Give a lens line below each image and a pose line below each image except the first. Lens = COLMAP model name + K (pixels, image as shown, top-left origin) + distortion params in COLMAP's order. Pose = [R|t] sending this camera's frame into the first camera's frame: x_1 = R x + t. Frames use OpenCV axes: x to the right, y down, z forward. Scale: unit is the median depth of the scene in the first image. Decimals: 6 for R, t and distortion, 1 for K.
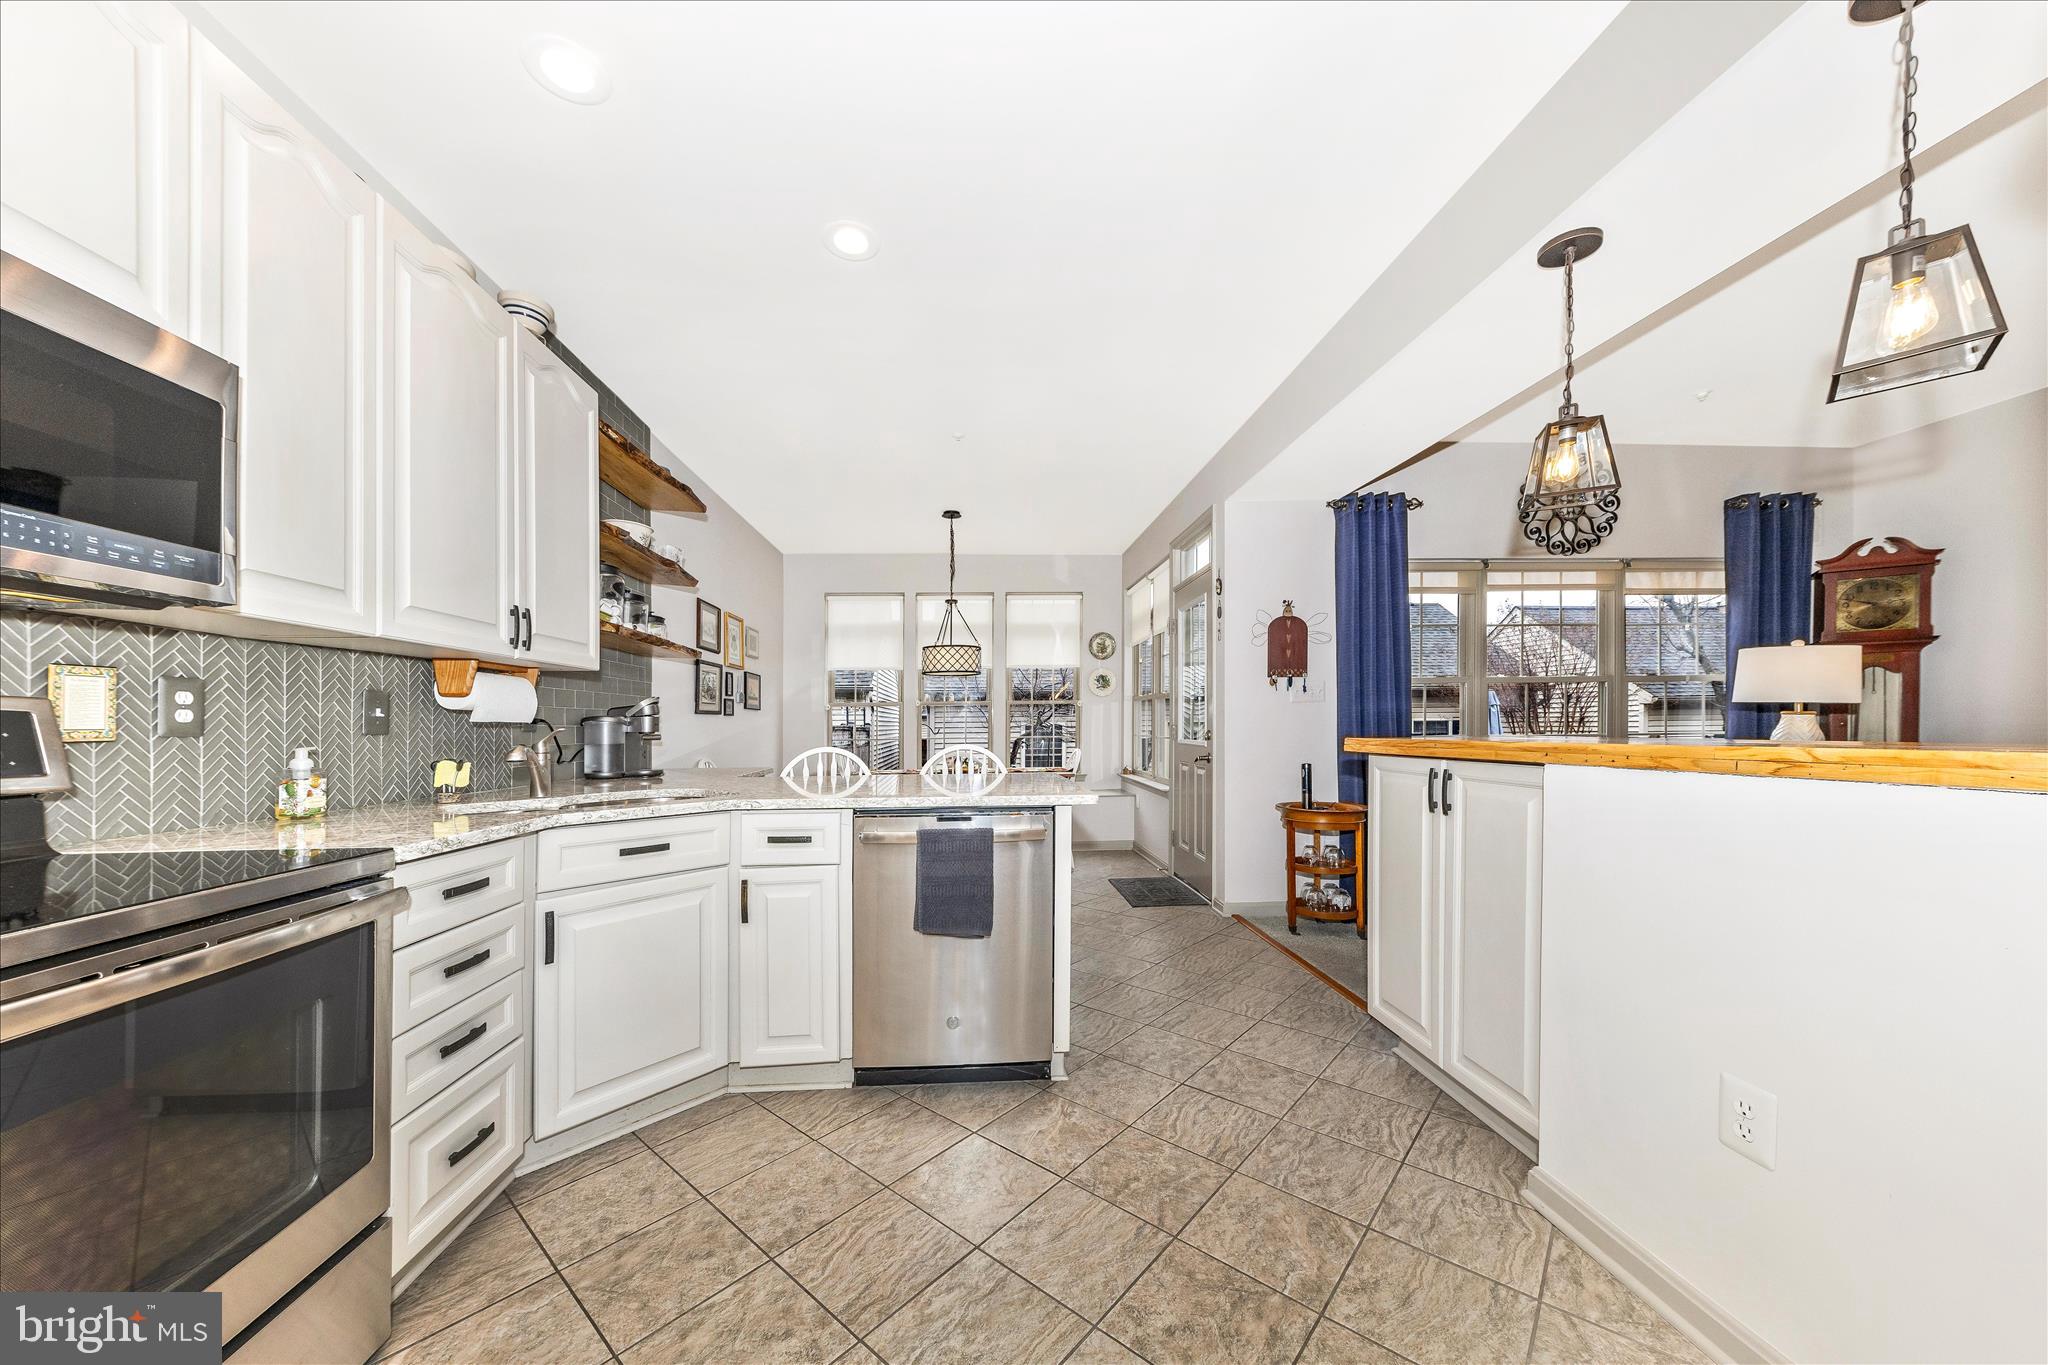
lens RADIAL K [[720.9, 0, 1032.9], [0, 720.9, 716.7], [0, 0, 1]] dist [0.008233, -0.004157]
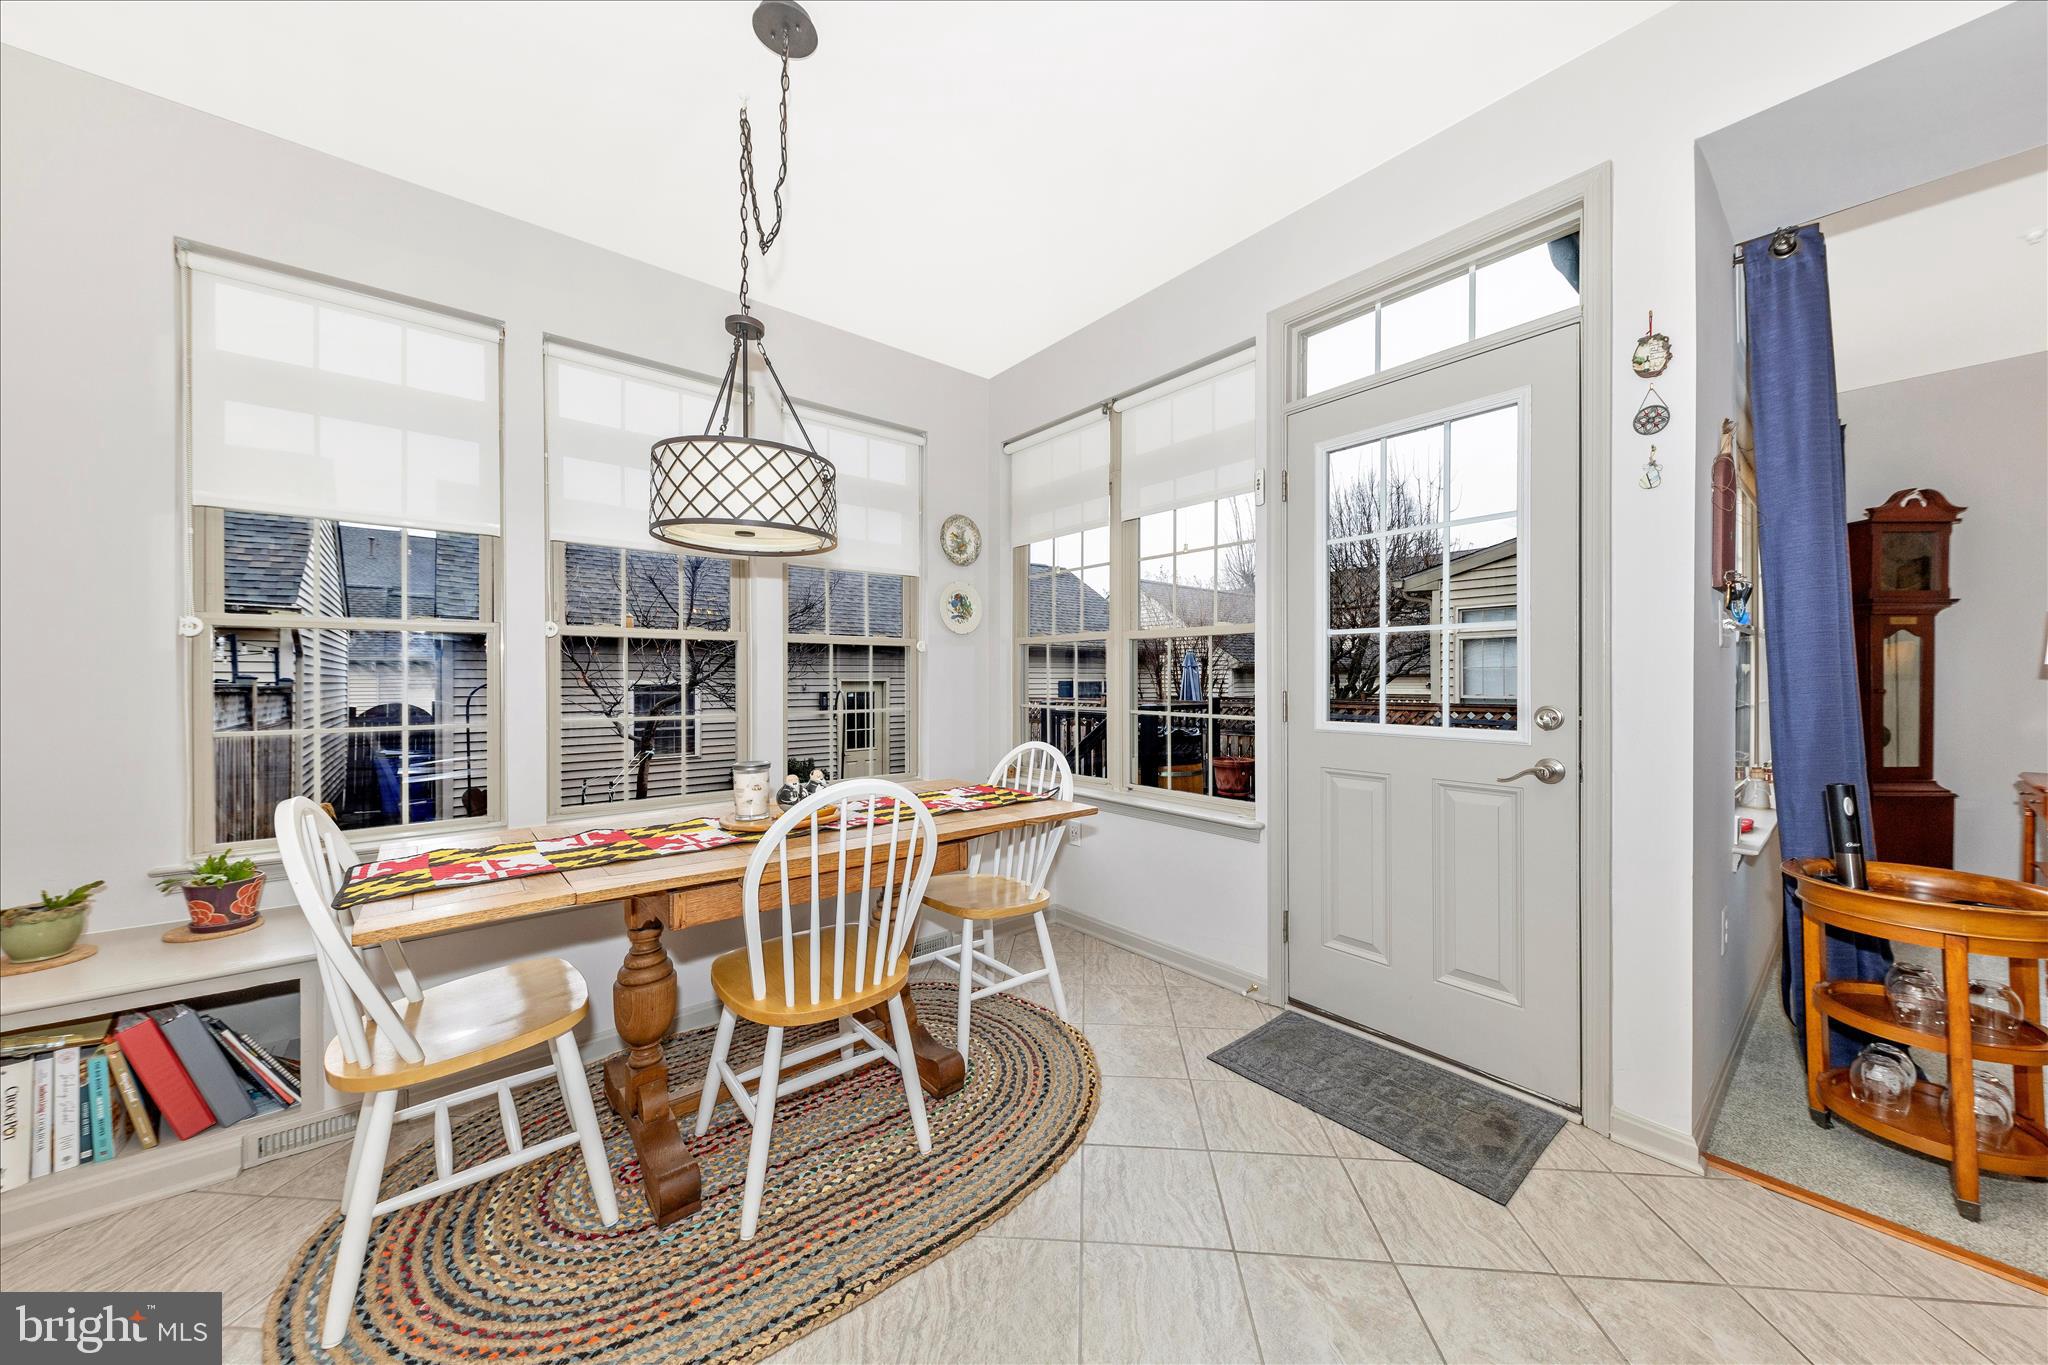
lens RADIAL K [[698.5, 0, 1018.2], [0, 698.5, 687.6], [0, 0, 1]] dist [-0.001099, -0.000140]
pose [[0.824890, 0.003165, 0.565284, -0.444160], [-0.013149, 0.999821, 0.013589, 0.009798], [-0.565140, -0.018643, 0.824784, 1.609540]]
